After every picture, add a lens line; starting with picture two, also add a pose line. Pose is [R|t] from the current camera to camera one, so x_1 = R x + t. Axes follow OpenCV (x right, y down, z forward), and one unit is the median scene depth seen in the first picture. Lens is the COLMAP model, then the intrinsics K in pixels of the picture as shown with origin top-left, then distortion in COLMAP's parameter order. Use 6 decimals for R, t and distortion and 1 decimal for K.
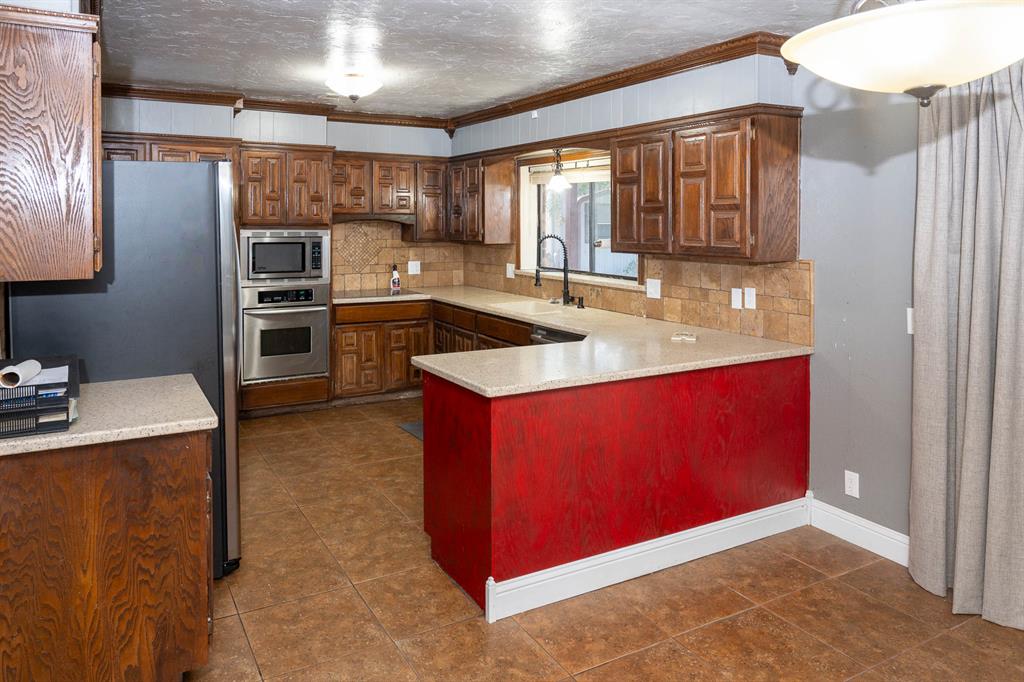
lens RADIAL K [[723.7, 0, 513.2], [0, 723.7, 341.5], [0, 0, 1]] dist [-0.005518, -0.001829]
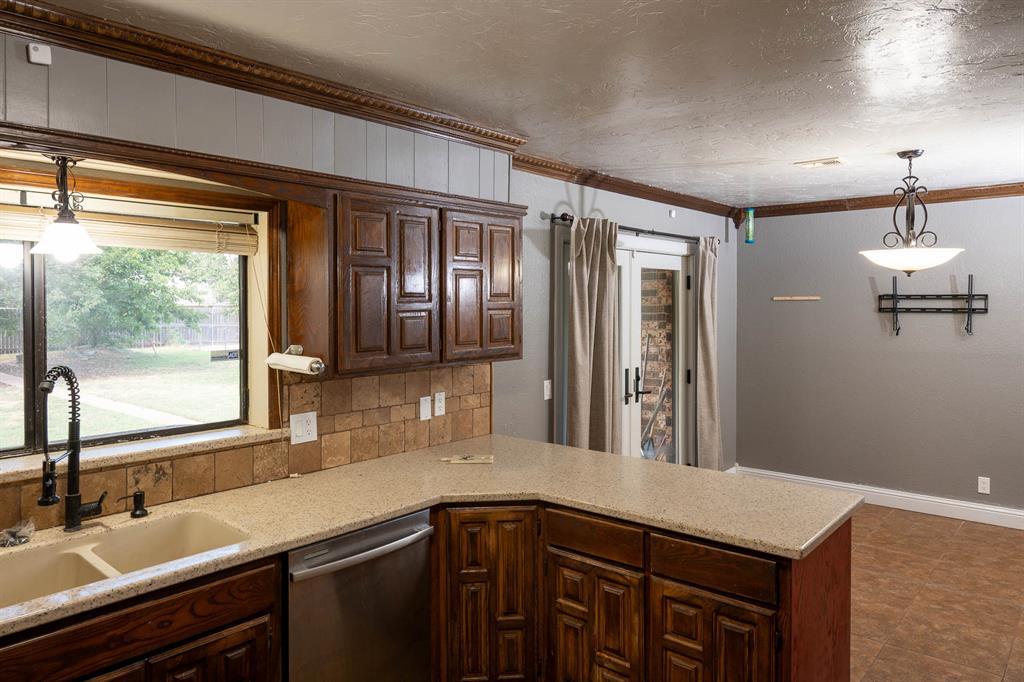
lens RADIAL K [[660.6, 0, 512.9], [0, 660.6, 335.5], [0, 0, 1]] dist [-0.042001, -0.001587]
pose [[-0.334905, -0.032856, 0.941679, -0.454282], [0.162731, 0.982358, 0.092150, -0.194721], [-0.928093, 0.184102, -0.323650, 1.104803]]
